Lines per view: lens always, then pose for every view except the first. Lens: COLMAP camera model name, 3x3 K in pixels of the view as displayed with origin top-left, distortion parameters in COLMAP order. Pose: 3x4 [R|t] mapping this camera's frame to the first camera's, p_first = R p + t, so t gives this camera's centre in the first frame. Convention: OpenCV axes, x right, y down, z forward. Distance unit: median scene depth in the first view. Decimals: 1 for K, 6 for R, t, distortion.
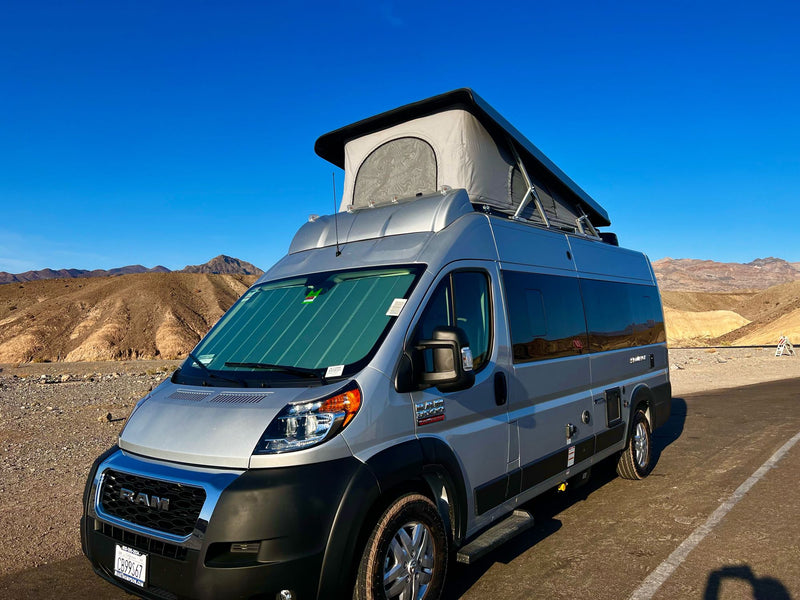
lens RADIAL K [[591.7, 0, 400.2], [0, 591.7, 340.7], [0, 0, 1]] dist [0.069846, -0.111917]
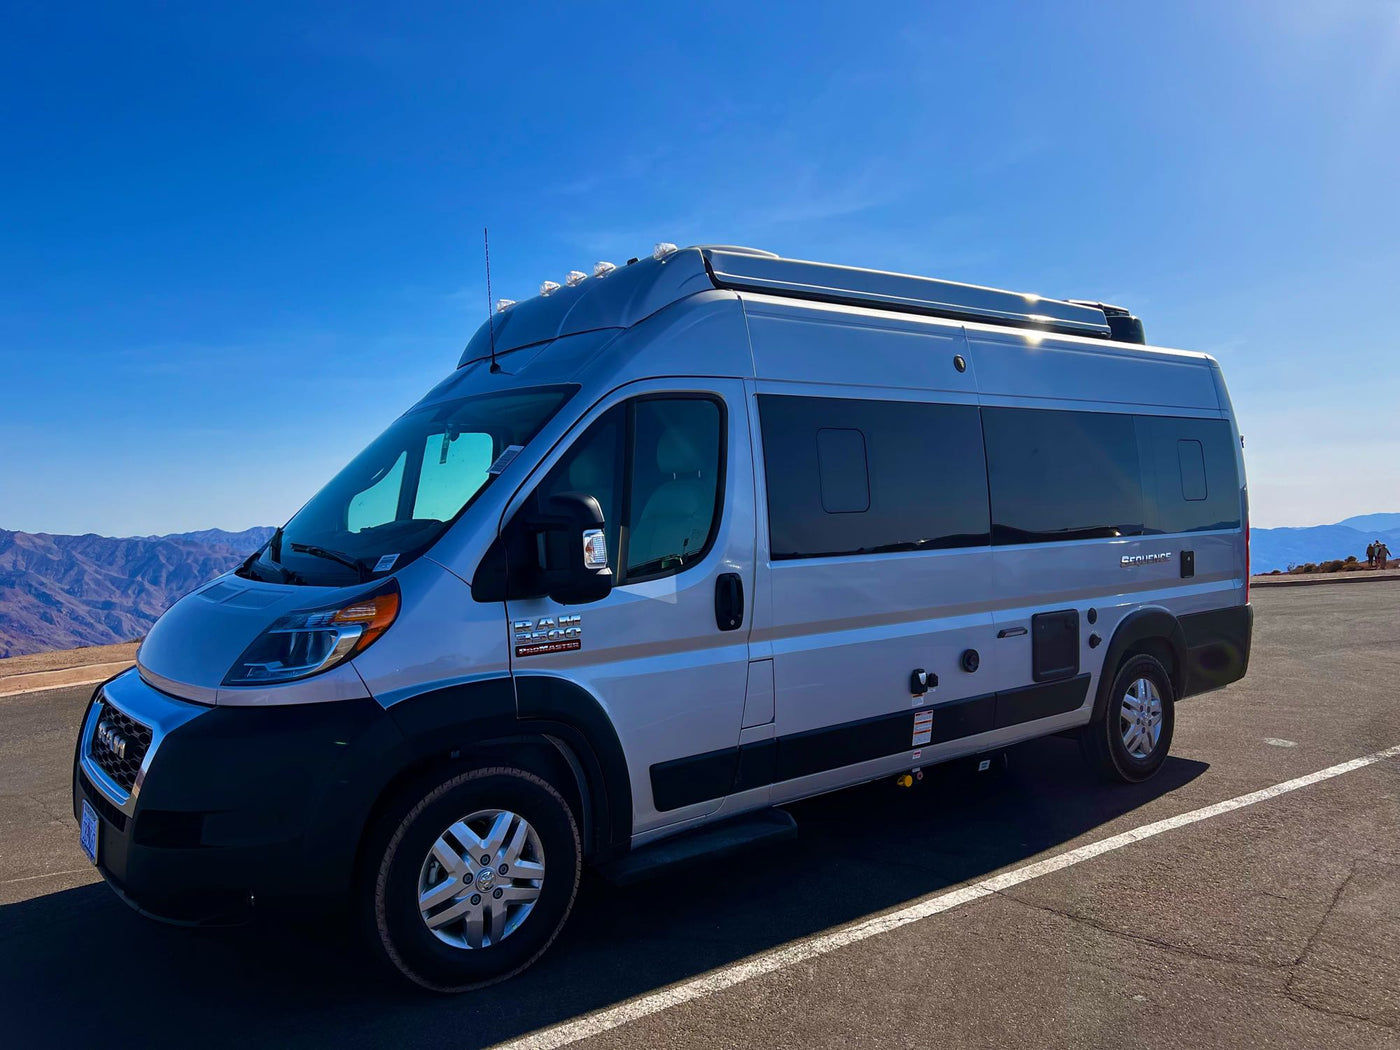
lens RADIAL K [[1035.5, 0, 700.4], [0, 1035.5, 596.2], [0, 0, 1]] dist [0.069846, -0.111917]
pose [[0.970421, 0.035746, -0.238756, 0.360453], [-0.017148, 0.996685, 0.079524, -0.005403], [0.240808, -0.073077, 0.967818, 0.006932]]
